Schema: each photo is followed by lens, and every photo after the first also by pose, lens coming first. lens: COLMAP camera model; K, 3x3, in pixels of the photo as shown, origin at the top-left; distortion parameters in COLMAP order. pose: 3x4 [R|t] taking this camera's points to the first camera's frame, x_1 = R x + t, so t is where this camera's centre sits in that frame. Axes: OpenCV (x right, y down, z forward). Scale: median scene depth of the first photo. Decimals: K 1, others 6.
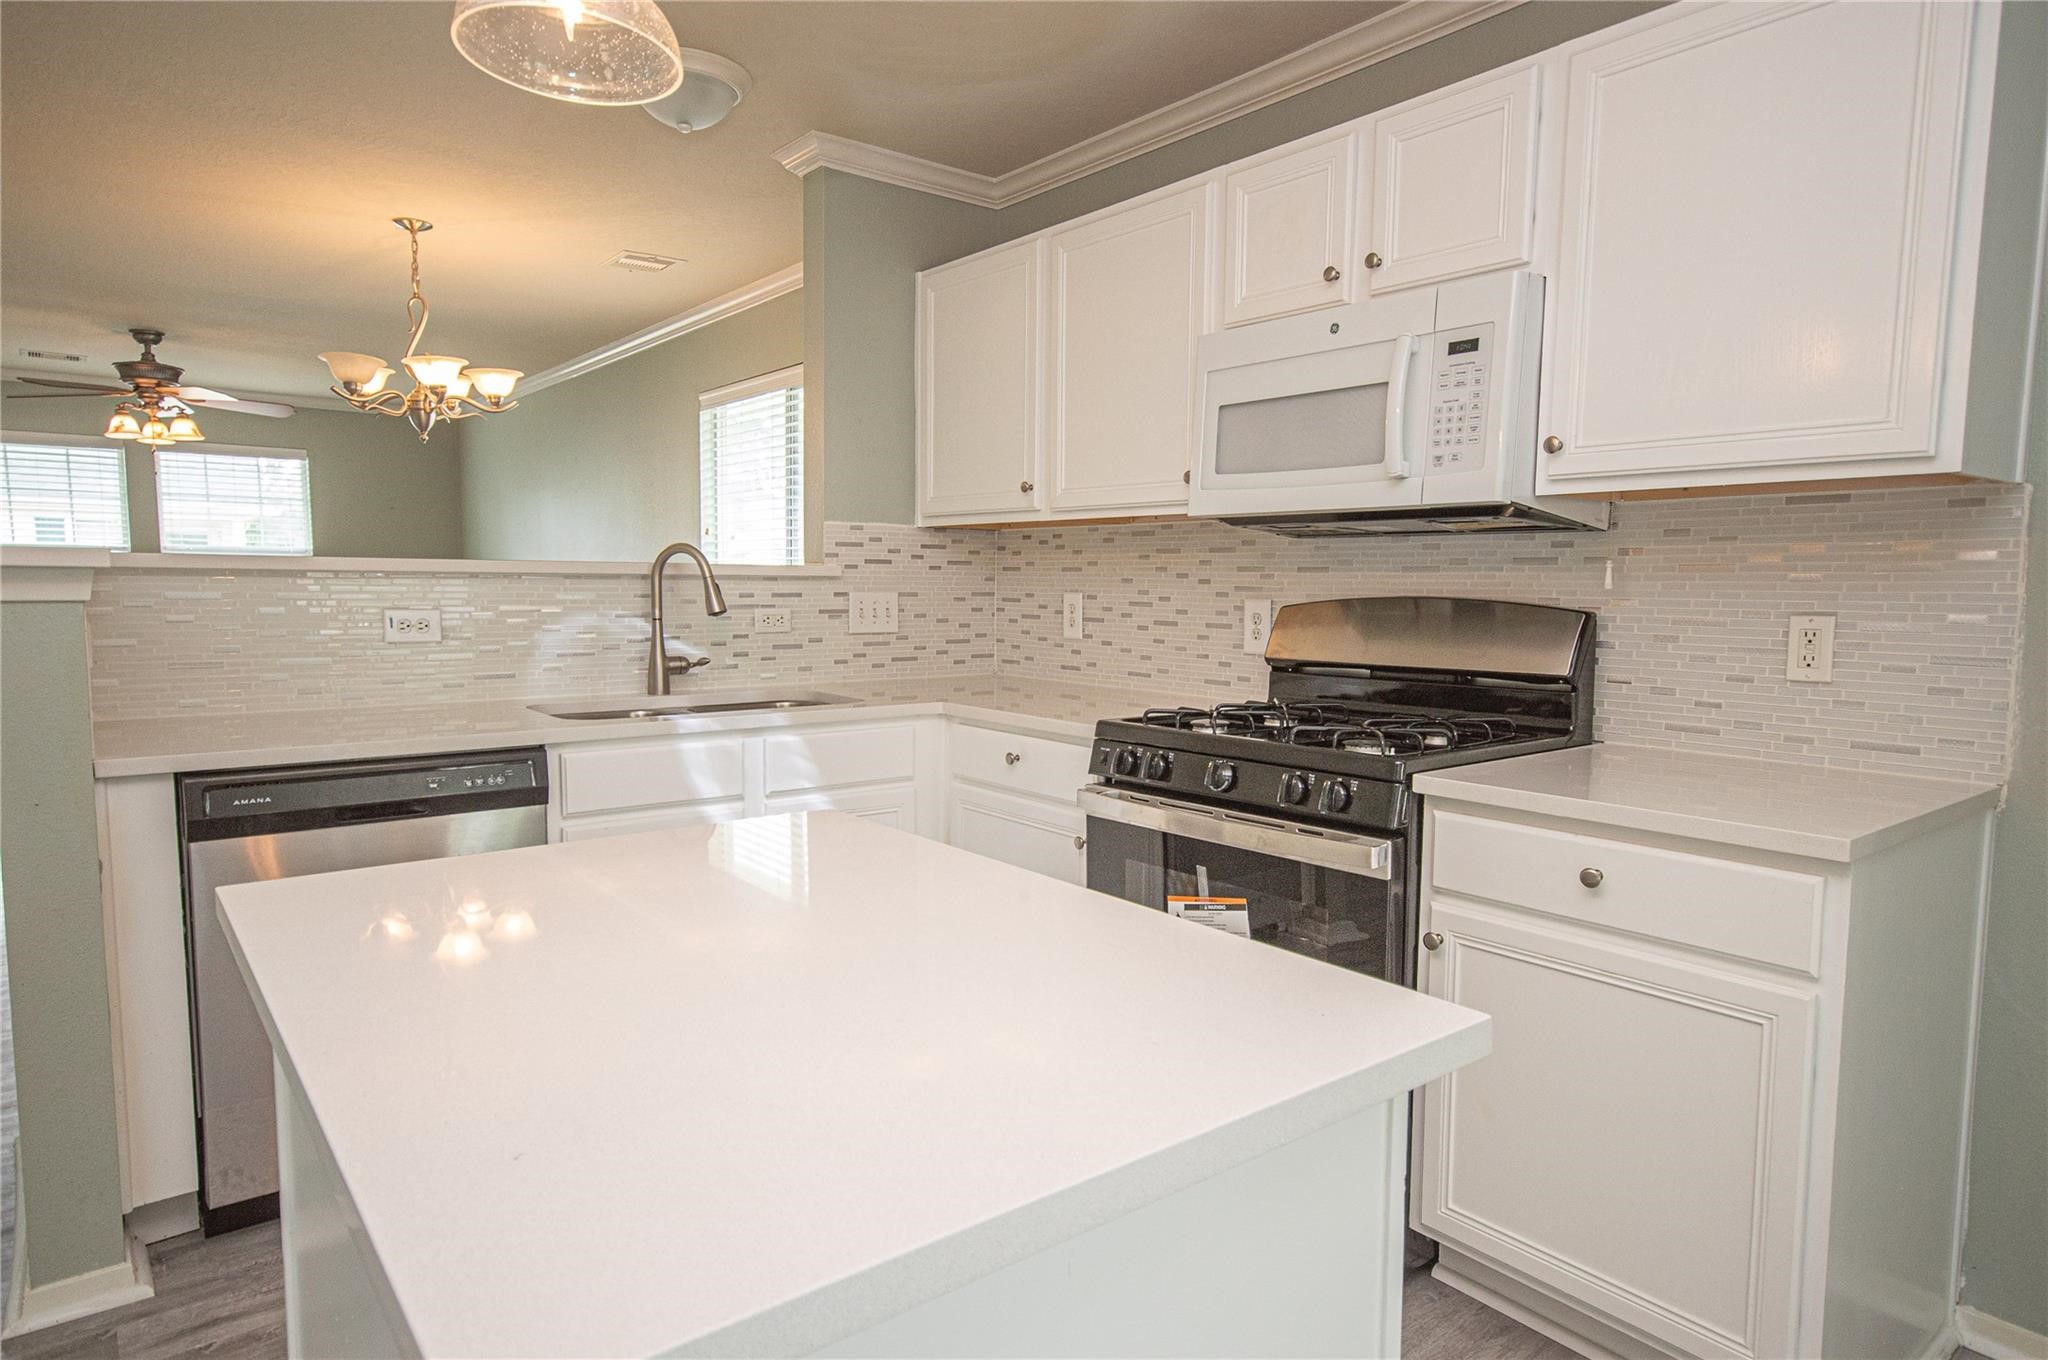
lens RADIAL K [[1199.3, 0, 1035.1], [0, 1199.3, 693.8], [0, 0, 1]] dist [0.014970, -0.000093]
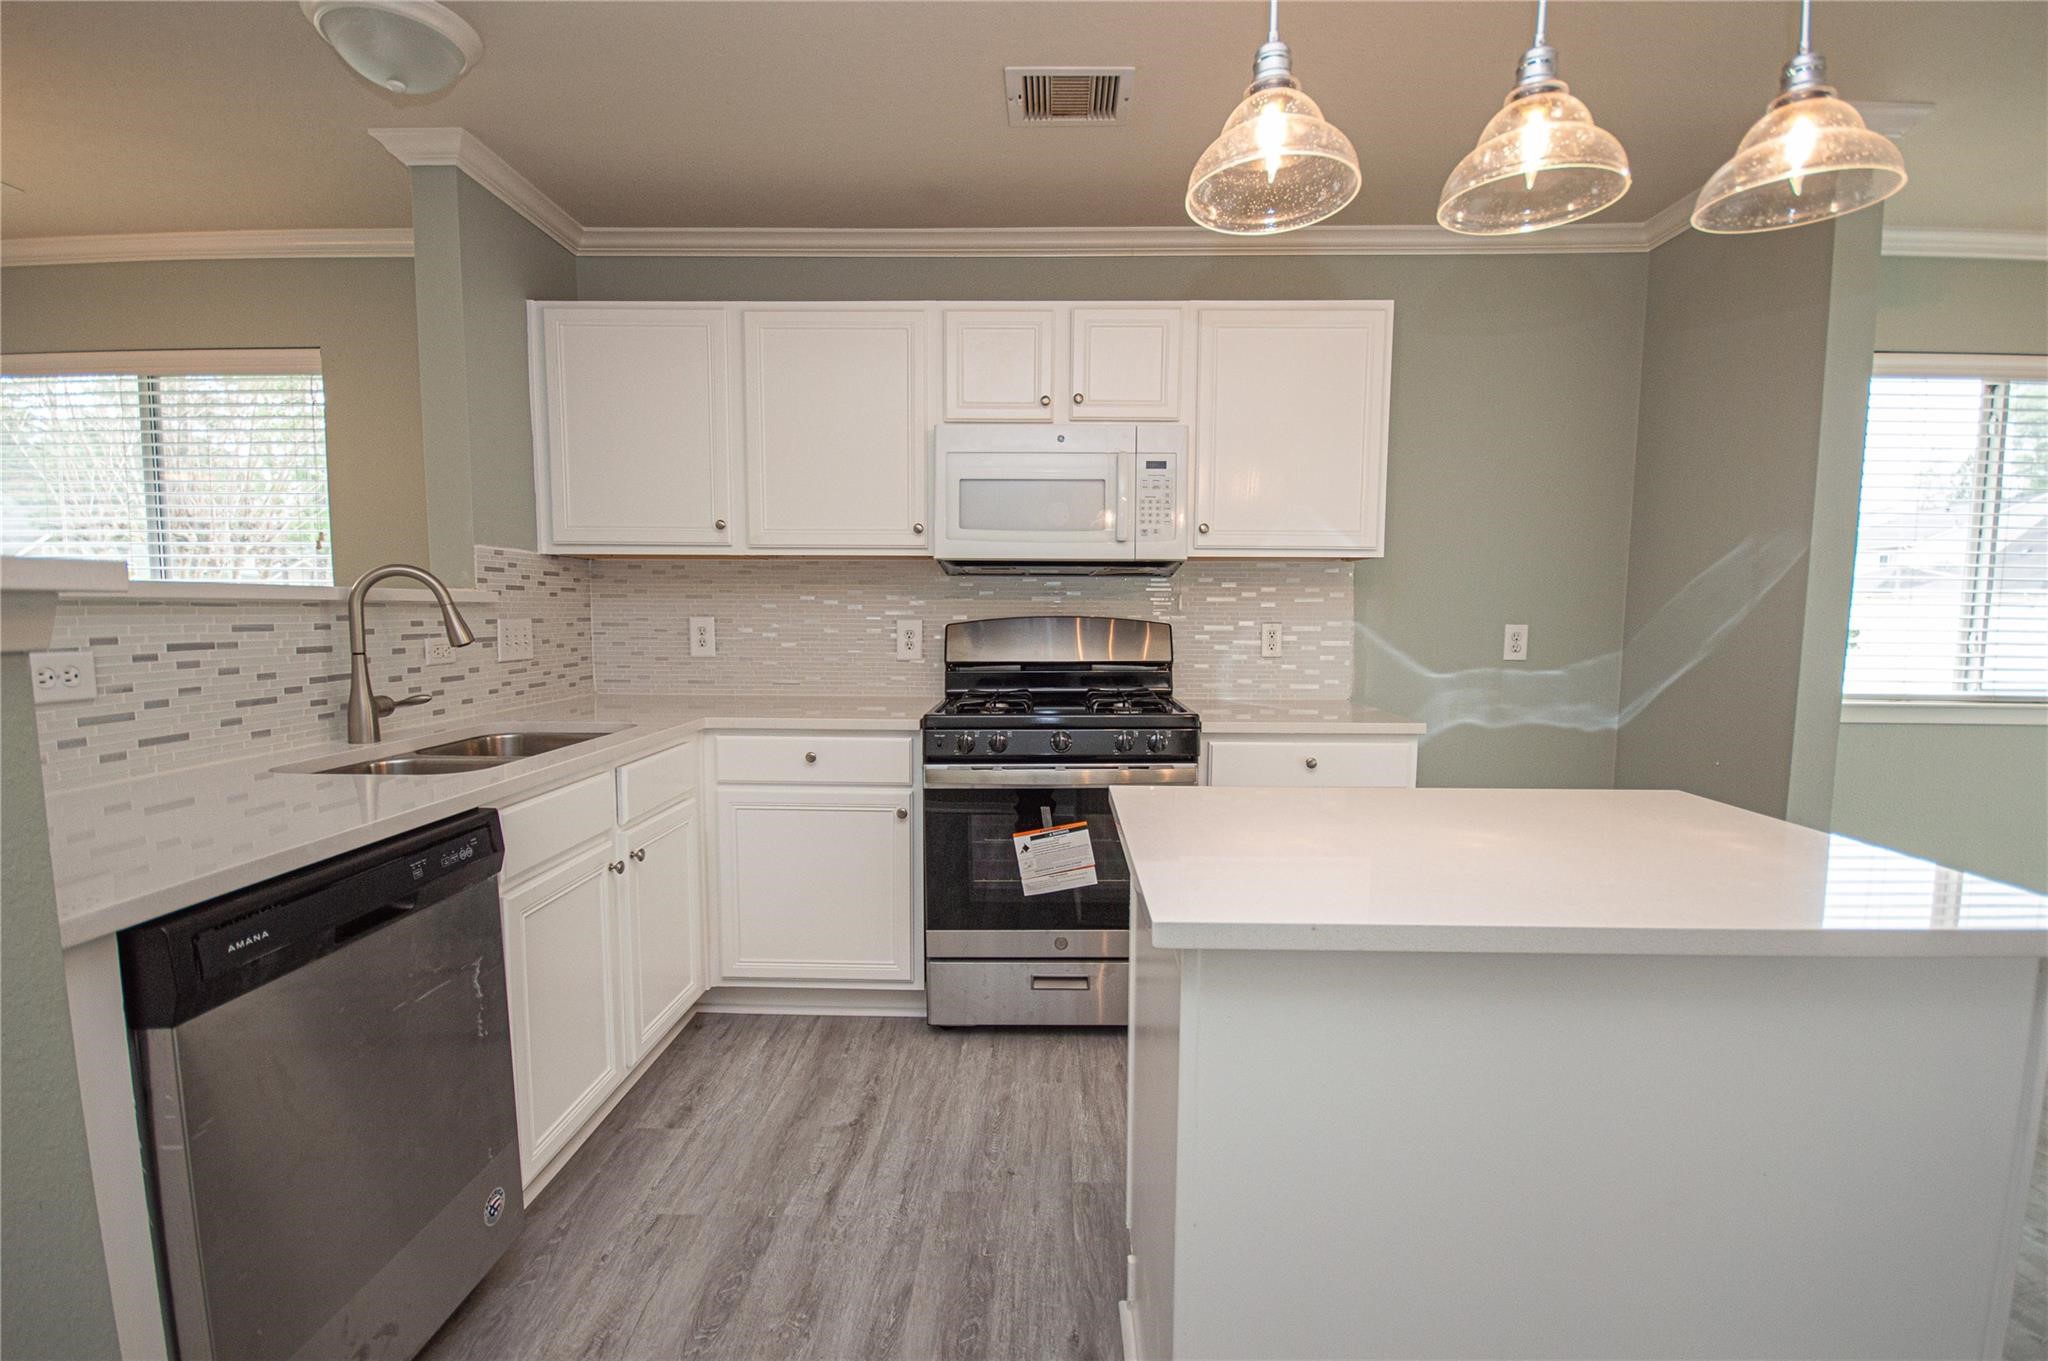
lens RADIAL K [[911.9, 0, 1025.3], [0, 911.9, 697.2], [0, 0, 1]] dist [0.001880, -0.005205]
pose [[0.640431, -0.078503, 0.763993, -0.572843], [0.073575, 0.996458, 0.040714, -0.026193], [-0.764483, 0.030137, 0.643939, 0.260309]]
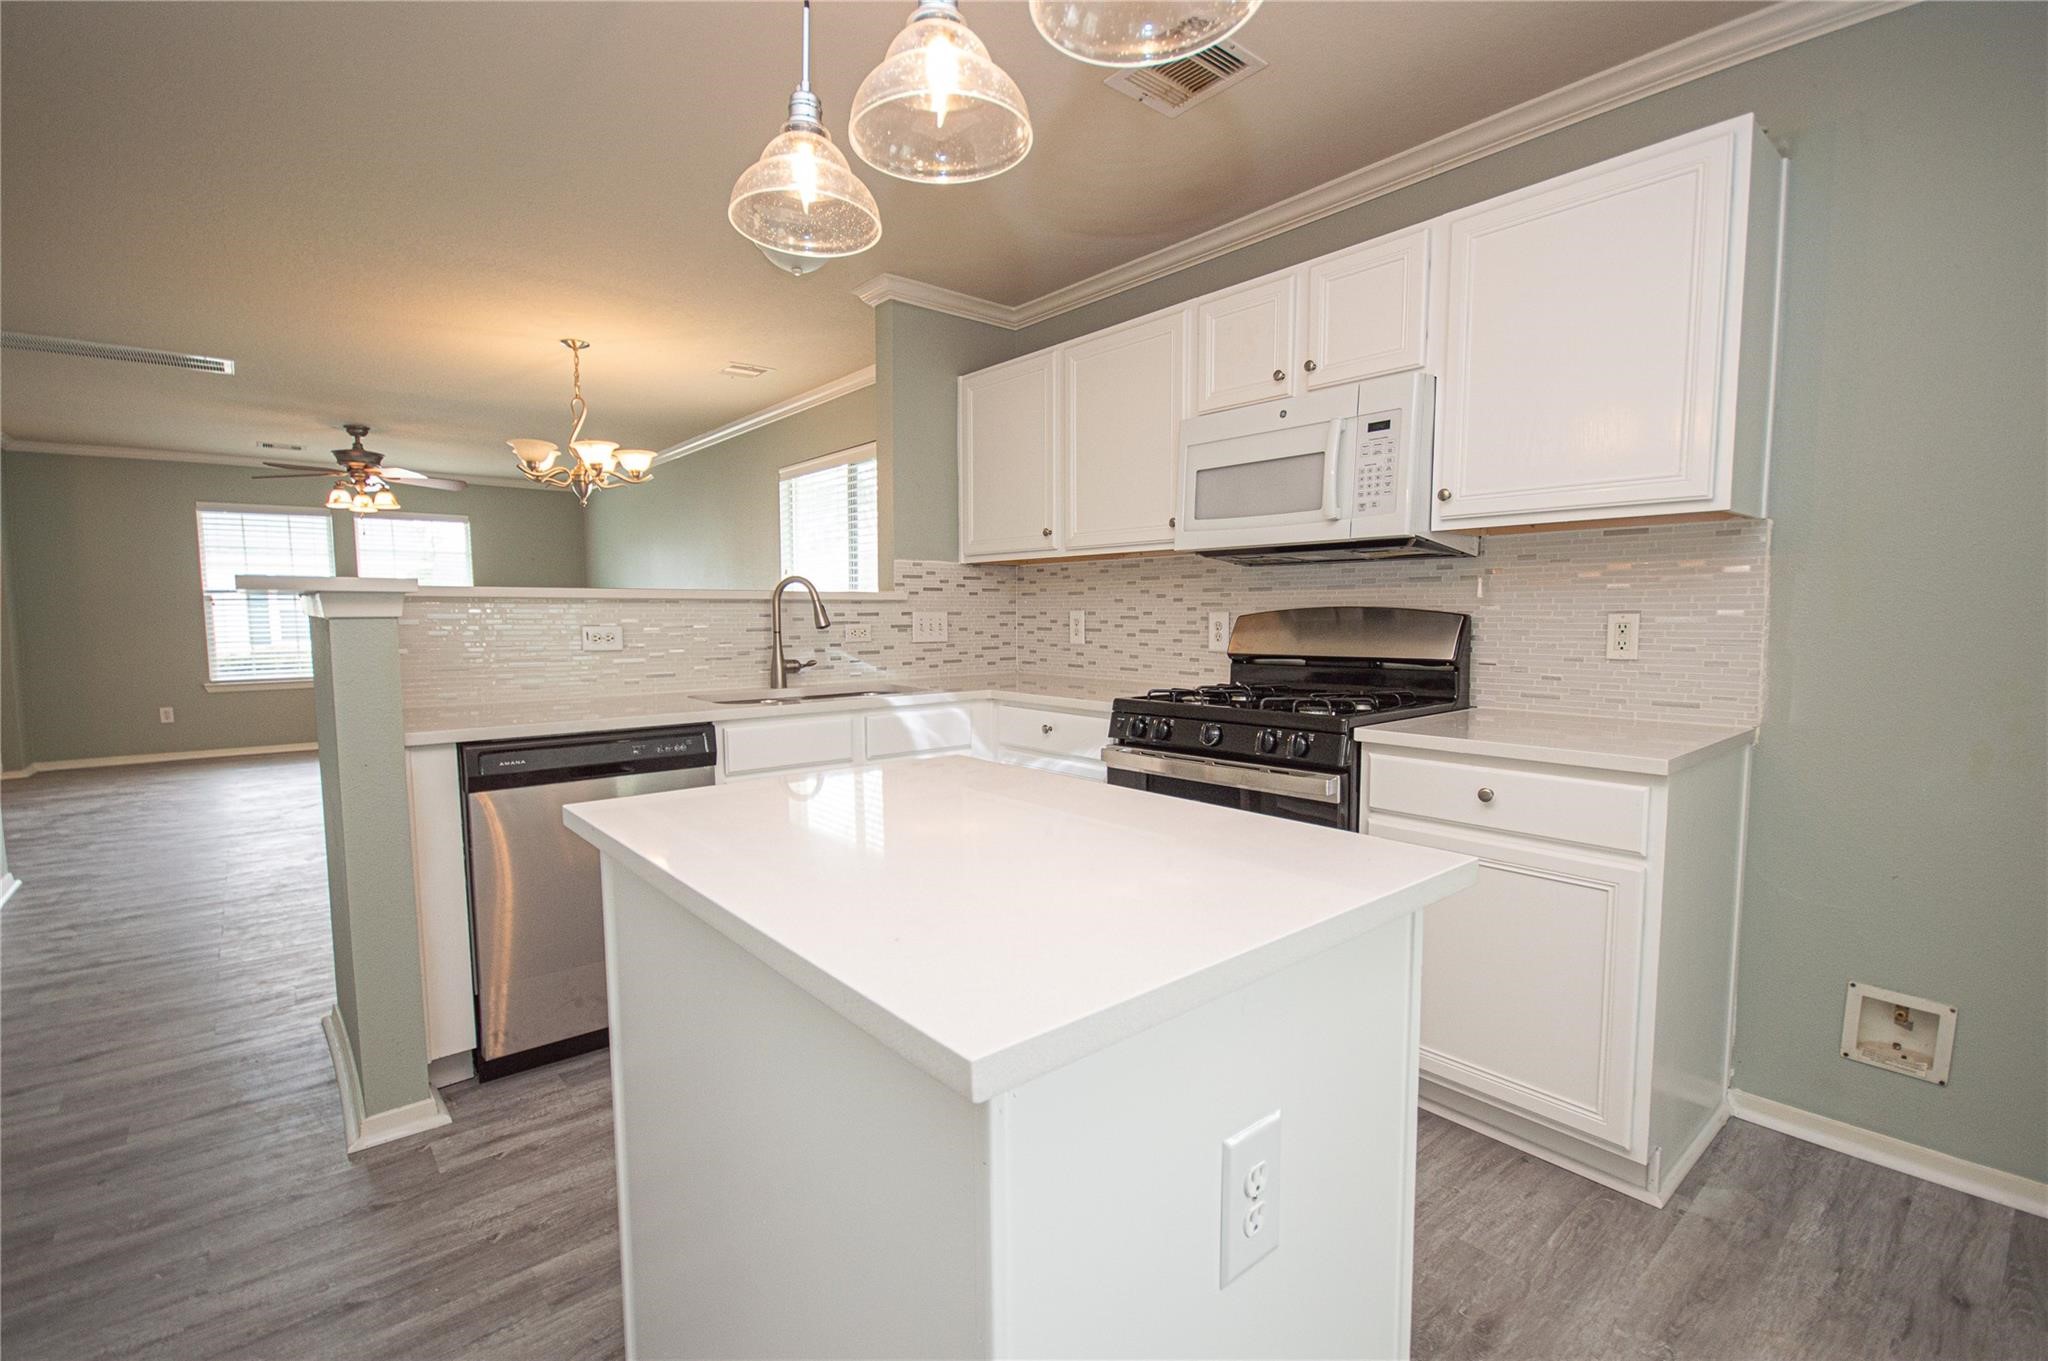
lens RADIAL K [[911.9, 0, 1034.5], [0, 911.9, 693.5], [0, 0, 1]] dist [0.001880, -0.005205]
pose [[0.999351, -0.015239, 0.032654, -0.066984], [0.015395, 0.999871, -0.004504, 0.018080], [-0.032581, 0.005004, 0.999457, -0.041399]]
